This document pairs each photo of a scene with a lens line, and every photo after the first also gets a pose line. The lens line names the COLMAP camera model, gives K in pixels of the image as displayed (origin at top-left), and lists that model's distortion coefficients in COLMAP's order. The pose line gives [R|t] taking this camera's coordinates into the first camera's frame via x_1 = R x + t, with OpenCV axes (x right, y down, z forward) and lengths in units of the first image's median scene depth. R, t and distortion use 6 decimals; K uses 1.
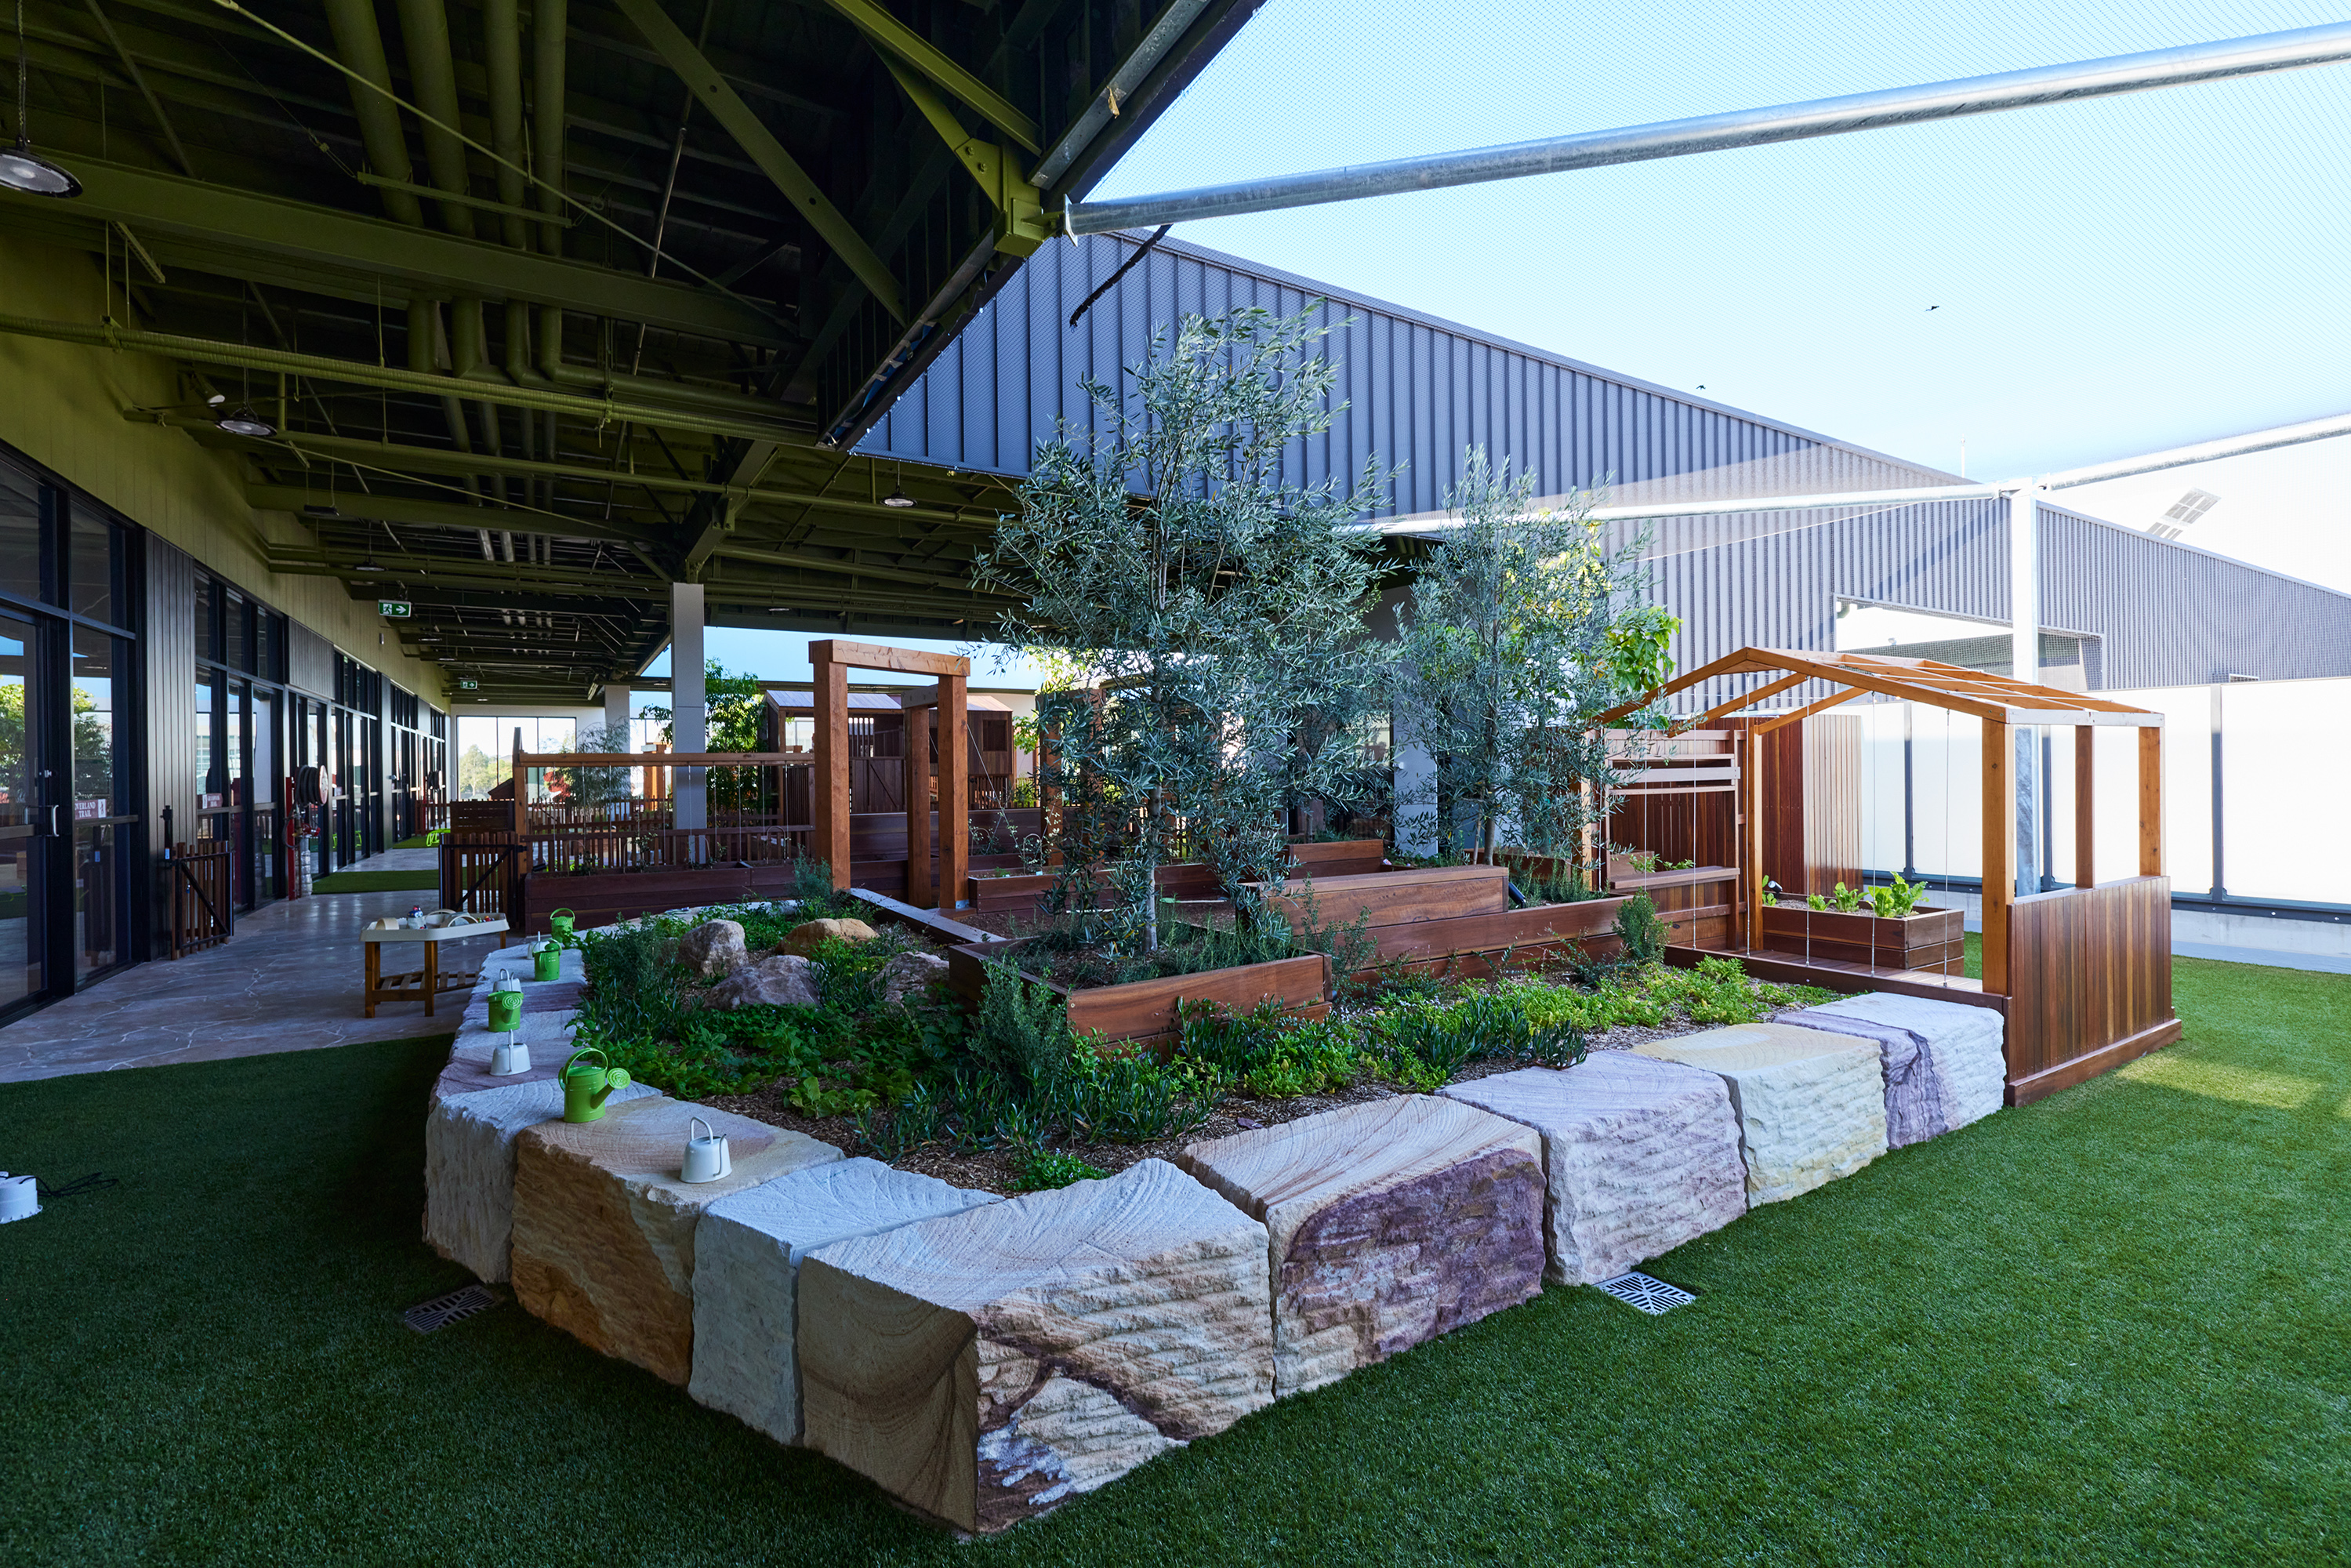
lens RADIAL K [[1026.0, 0, 1175.5], [0, 1026.0, 784.0], [0, 0, 1]] dist [-0.000045, -0.000019]
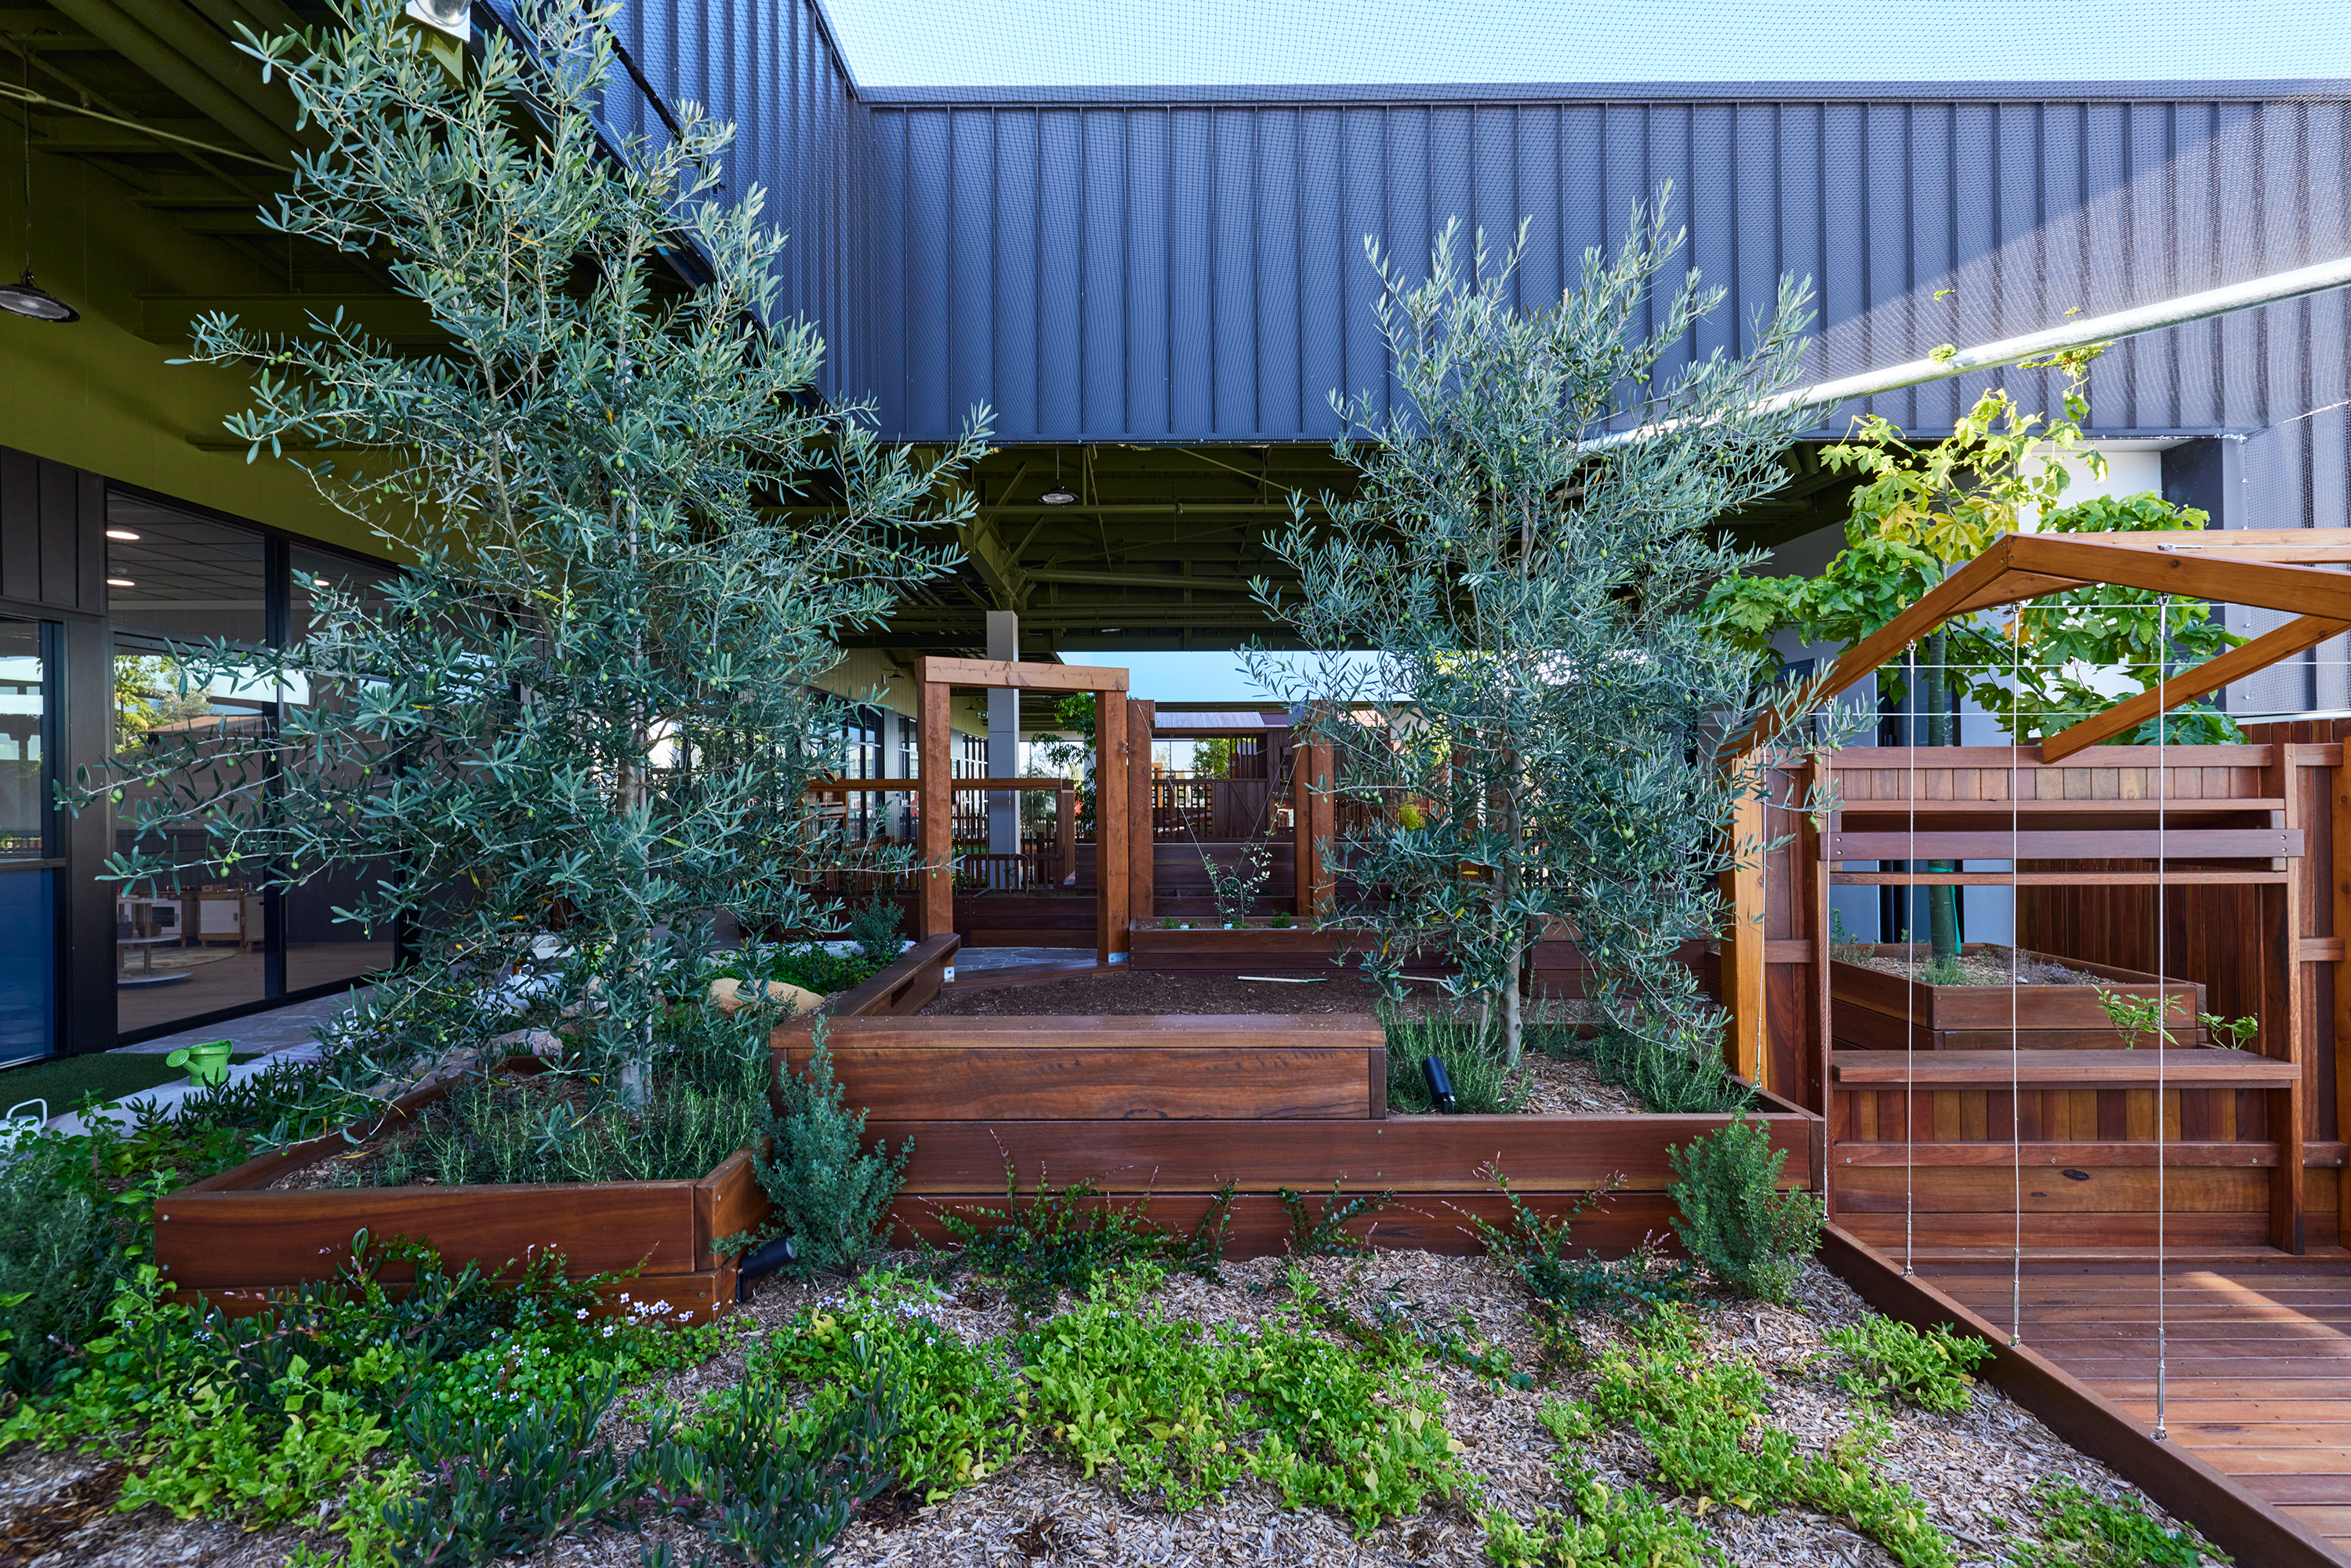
lens RADIAL K [[1033.6, 0, 1175.5], [0, 1033.6, 784.0], [0, 0, 1]] dist [0.001743, 0.000276]
pose [[0.855588, 0.006691, -0.517615, 0.369147], [-0.015124, 0.999813, -0.012074, -0.023402], [0.517437, 0.018158, 0.855528, 0.380450]]
